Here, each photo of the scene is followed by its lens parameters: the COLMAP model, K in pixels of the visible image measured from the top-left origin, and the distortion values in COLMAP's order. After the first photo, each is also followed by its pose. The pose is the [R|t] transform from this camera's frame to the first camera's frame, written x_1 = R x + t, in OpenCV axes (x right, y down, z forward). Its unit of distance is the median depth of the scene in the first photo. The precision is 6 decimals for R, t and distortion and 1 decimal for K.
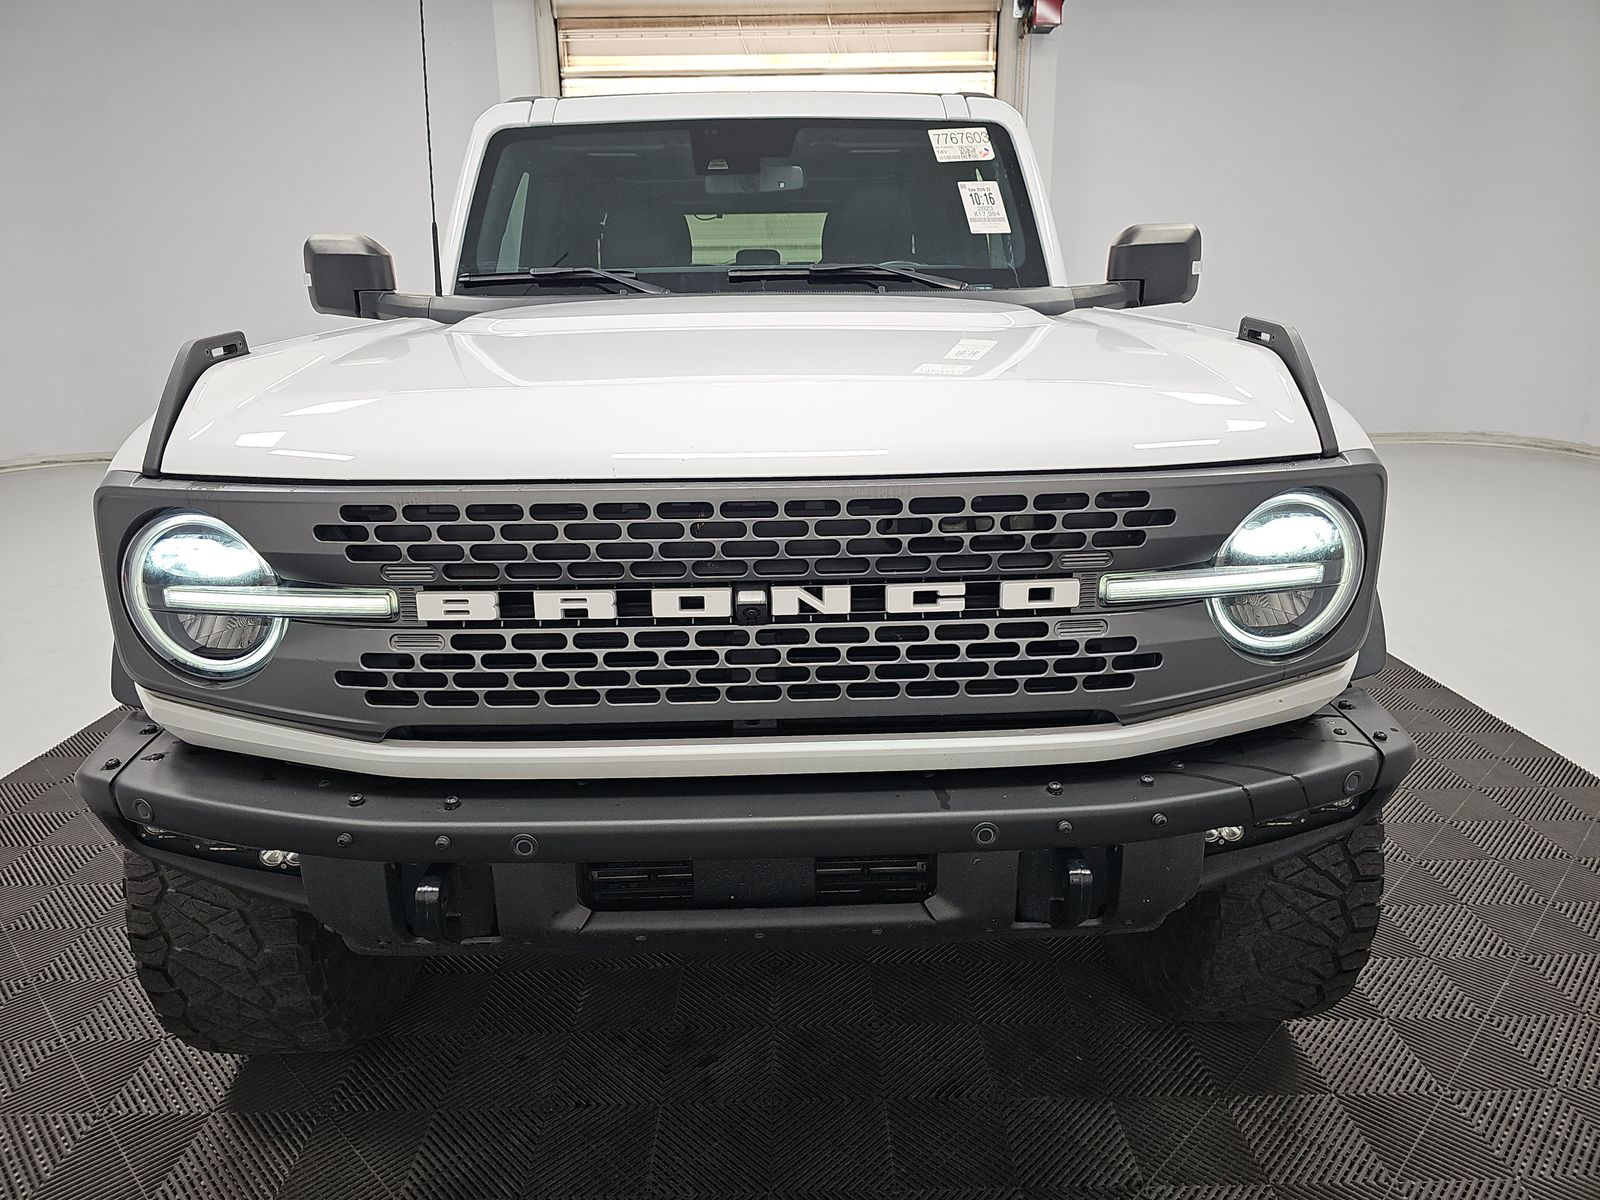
lens RADIAL K [[1089.9, 0, 788.9], [0, 1089.9, 566.2], [0, 0, 1]] dist [0.027937, -0.017979]
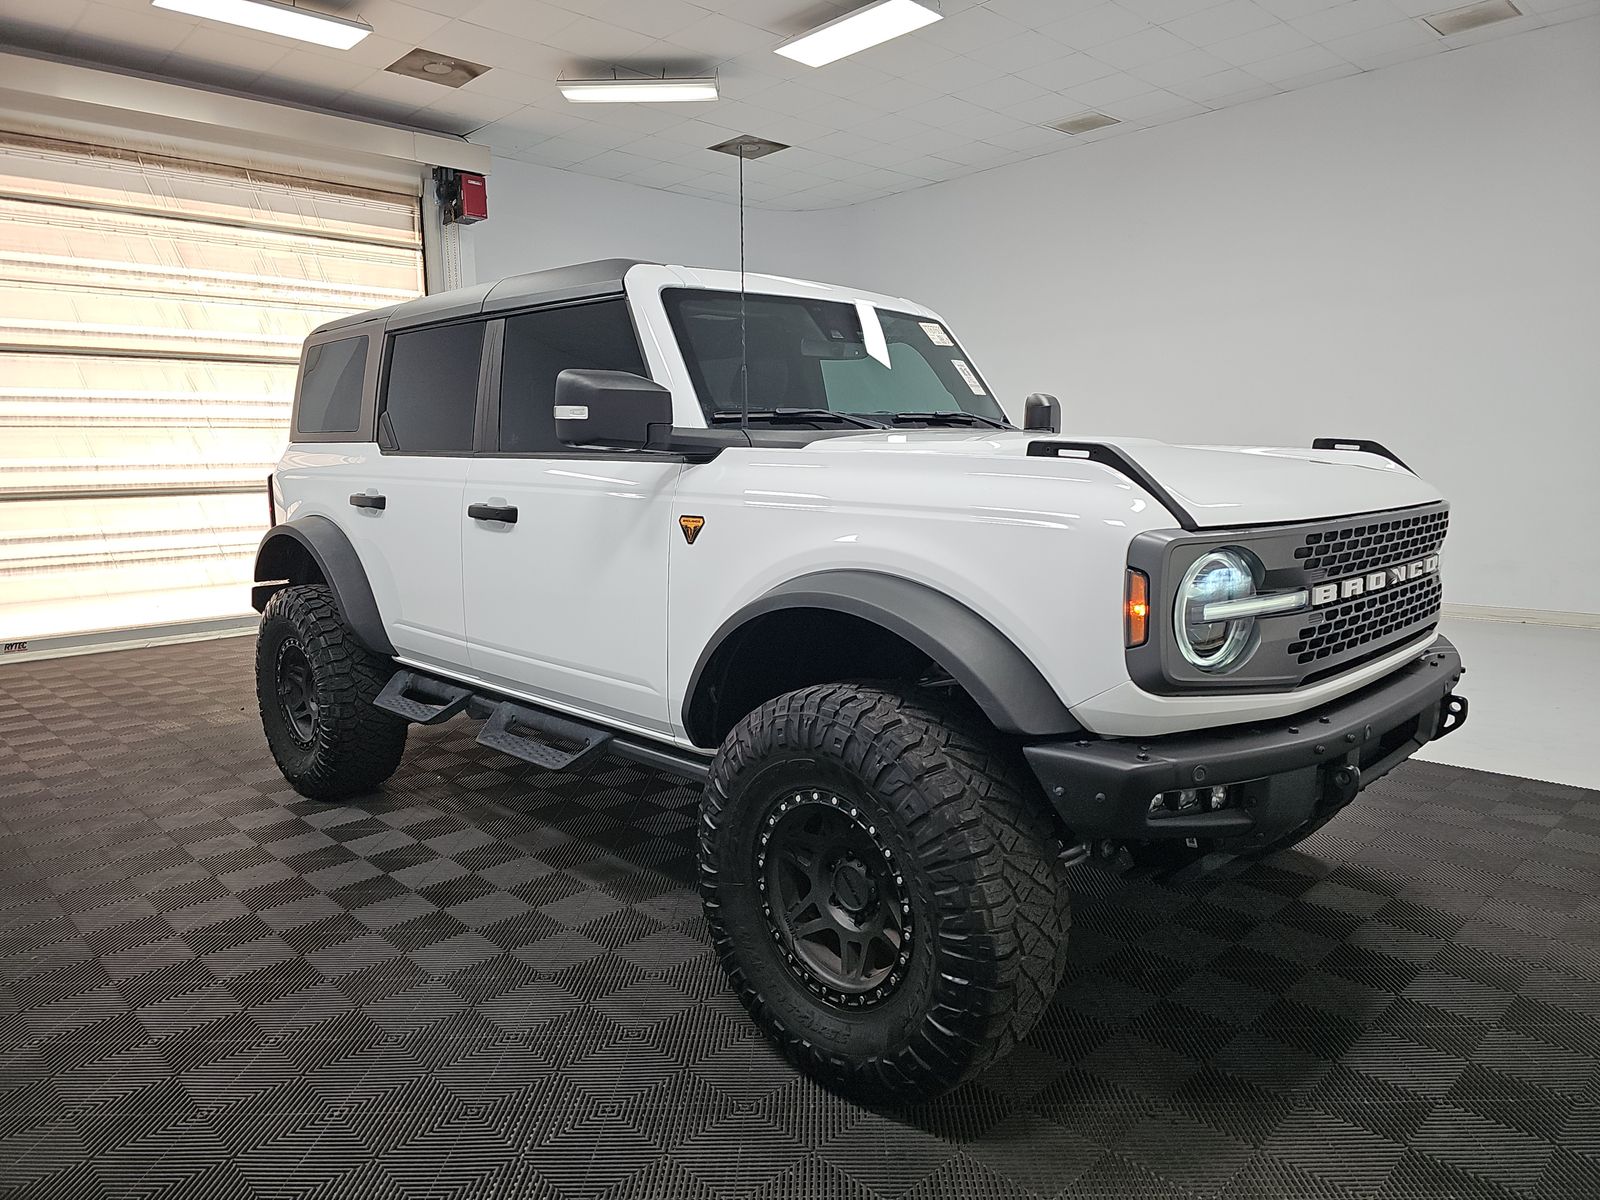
lens RADIAL K [[1089.9, 0, 787.7], [0, 1089.9, 588.8], [0, 0, 1]] dist [0.027937, -0.017979]
pose [[0.718666, -0.084037, 0.690258, -0.319109], [0.175998, 0.982331, -0.063645, -0.001376], [-0.672713, 0.167224, 0.720759, 0.056112]]
